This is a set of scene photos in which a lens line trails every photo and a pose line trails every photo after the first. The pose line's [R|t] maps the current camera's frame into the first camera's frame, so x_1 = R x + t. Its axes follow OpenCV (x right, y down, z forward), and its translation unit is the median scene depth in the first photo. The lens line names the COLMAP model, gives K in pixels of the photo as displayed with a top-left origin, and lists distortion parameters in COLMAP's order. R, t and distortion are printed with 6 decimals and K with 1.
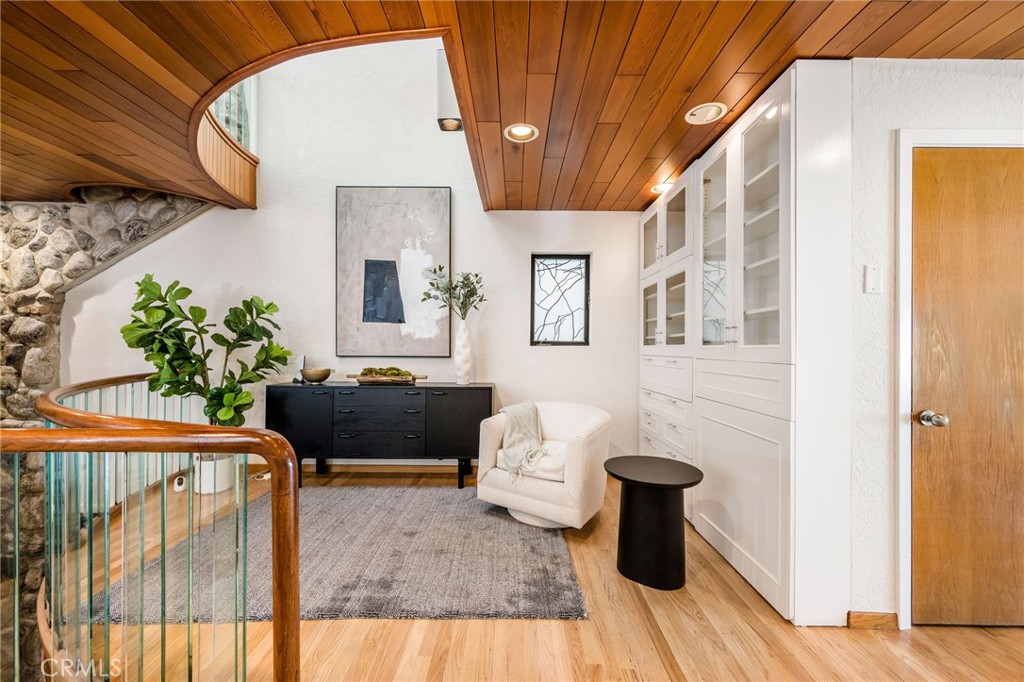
lens RADIAL K [[406.1, 0, 512.5], [0, 406.1, 344.2], [0, 0, 1]] dist [-0.000026, -0.000024]
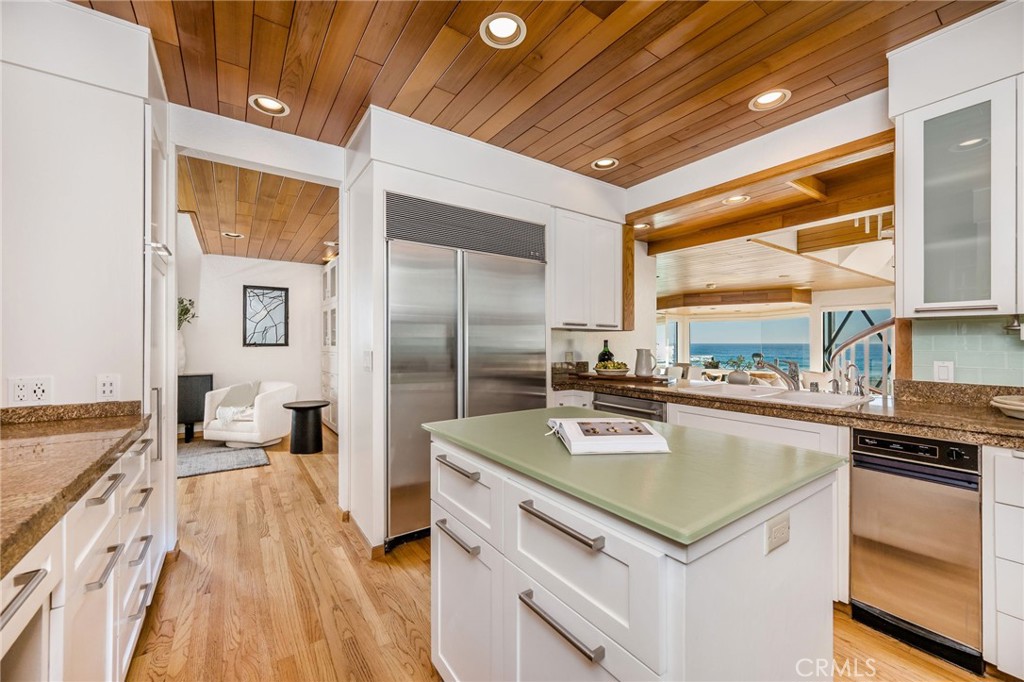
lens RADIAL K [[406.1, 0, 513.2], [0, 406.1, 345.7], [0, 0, 1]] dist [-0.000026, -0.000024]
pose [[0.818968, -0.005658, 0.573811, 0.000239], [0.003548, 0.999982, 0.004796, -0.002637], [-0.573828, -0.001892, 0.818974, -0.792138]]
